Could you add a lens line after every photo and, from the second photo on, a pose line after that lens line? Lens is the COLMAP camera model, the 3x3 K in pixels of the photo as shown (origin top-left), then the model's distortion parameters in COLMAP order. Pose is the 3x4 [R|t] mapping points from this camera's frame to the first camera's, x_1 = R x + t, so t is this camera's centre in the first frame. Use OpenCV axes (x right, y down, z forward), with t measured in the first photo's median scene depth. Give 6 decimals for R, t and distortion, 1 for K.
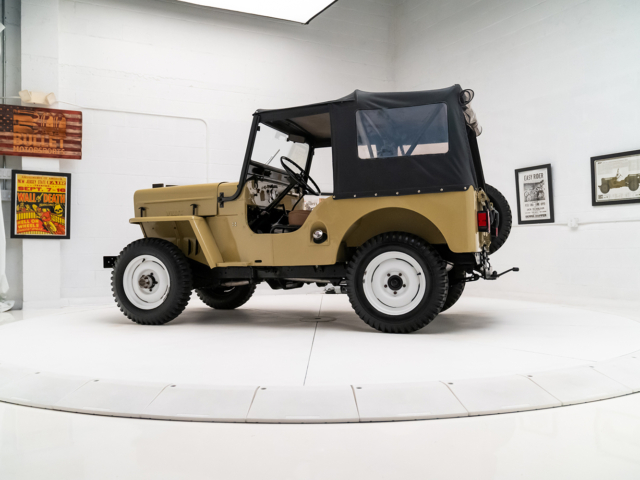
lens RADIAL K [[544.6, 0, 320.0], [0, 544.6, 240.0], [0, 0, 1]] dist [-0.000523, -0.000576]
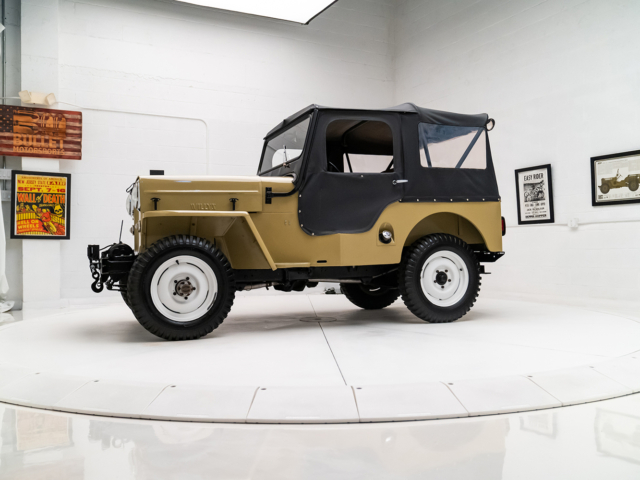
lens RADIAL K [[544.6, 0, 320.0], [0, 544.6, 240.0], [0, 0, 1]] dist [-0.000523, -0.000576]
pose [[0.806884, 0.010832, 0.590611, -0.738199], [-0.003607, 0.999904, -0.013411, 0.014592], [-0.590699, 0.008691, 0.806845, 0.229387]]
